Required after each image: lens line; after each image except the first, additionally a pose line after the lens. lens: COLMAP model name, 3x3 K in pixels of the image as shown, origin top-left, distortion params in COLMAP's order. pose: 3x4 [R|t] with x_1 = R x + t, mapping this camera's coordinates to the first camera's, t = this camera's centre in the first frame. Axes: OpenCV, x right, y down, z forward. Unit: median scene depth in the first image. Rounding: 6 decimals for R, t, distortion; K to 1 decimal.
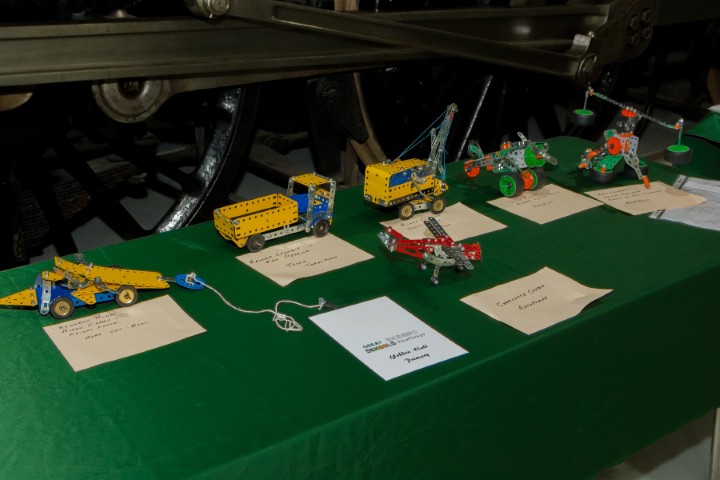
lens RADIAL K [[693.9, 0, 360.0], [0, 693.9, 240.0], [0, 0, 1]] dist [-0.042383, 0.001160]
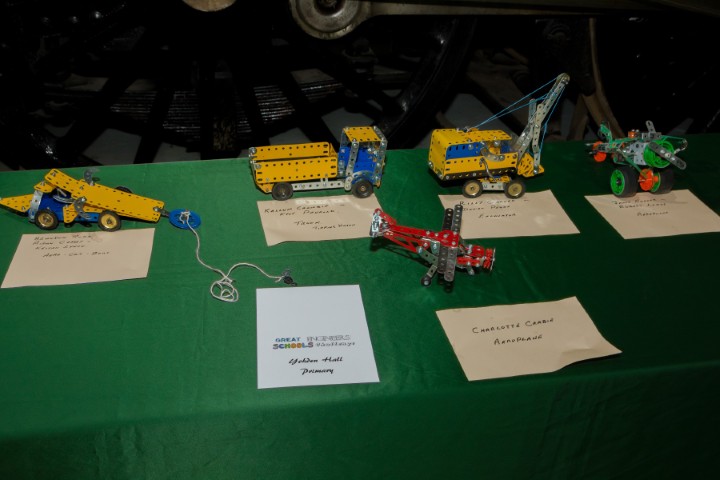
lens RADIAL K [[674.3, 0, 360.0], [0, 674.3, 240.0], [0, 0, 1]] dist [-0.057301, 0.002005]
pose [[0.921717, 0.230544, -0.311909, 0.220811], [-0.195361, 0.970666, 0.140148, -0.071416], [0.335070, -0.068242, 0.939719, 0.153316]]
